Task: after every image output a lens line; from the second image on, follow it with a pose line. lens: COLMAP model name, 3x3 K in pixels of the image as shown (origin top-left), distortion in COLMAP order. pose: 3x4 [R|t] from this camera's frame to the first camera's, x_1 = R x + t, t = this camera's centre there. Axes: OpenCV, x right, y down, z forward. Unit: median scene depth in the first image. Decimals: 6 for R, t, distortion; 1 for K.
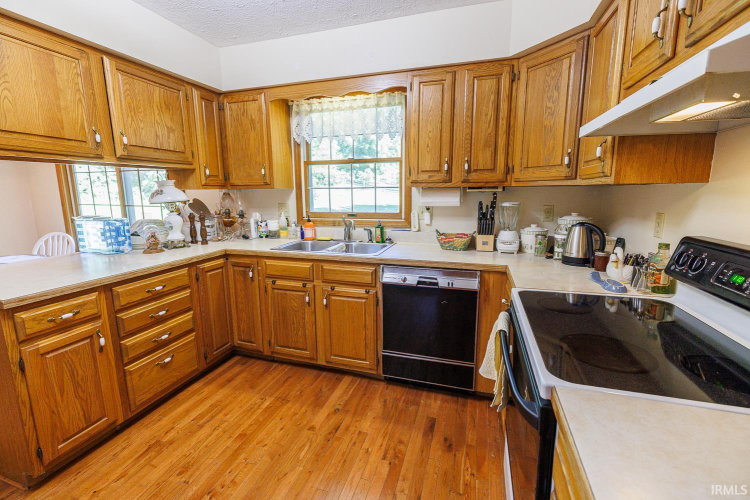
lens RADIAL K [[331.0, 0, 375.4], [0, 331.0, 247.7], [0, 0, 1]] dist [0.010920, -0.000064]
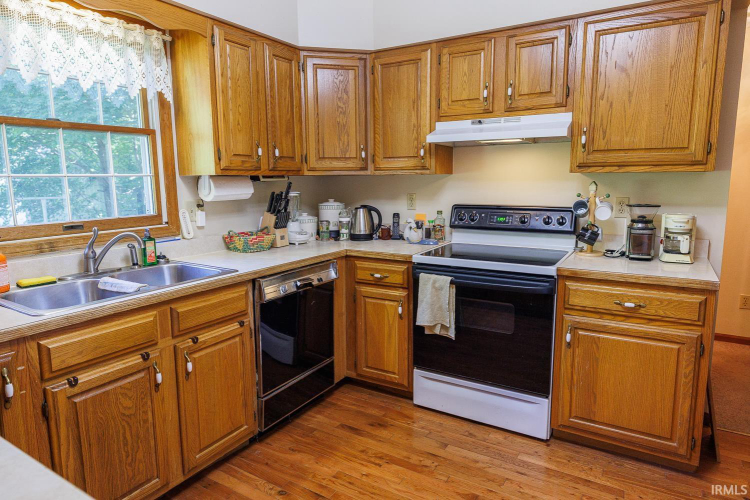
lens RADIAL K [[463.7, 0, 379.1], [0, 463.7, 245.4], [0, 0, 1]] dist [0.007275, -0.001756]
pose [[0.228465, -0.139548, 0.963499, -0.899951], [0.173156, 0.979719, 0.100838, -0.080002], [-0.958030, 0.143797, 0.247995, 0.466743]]
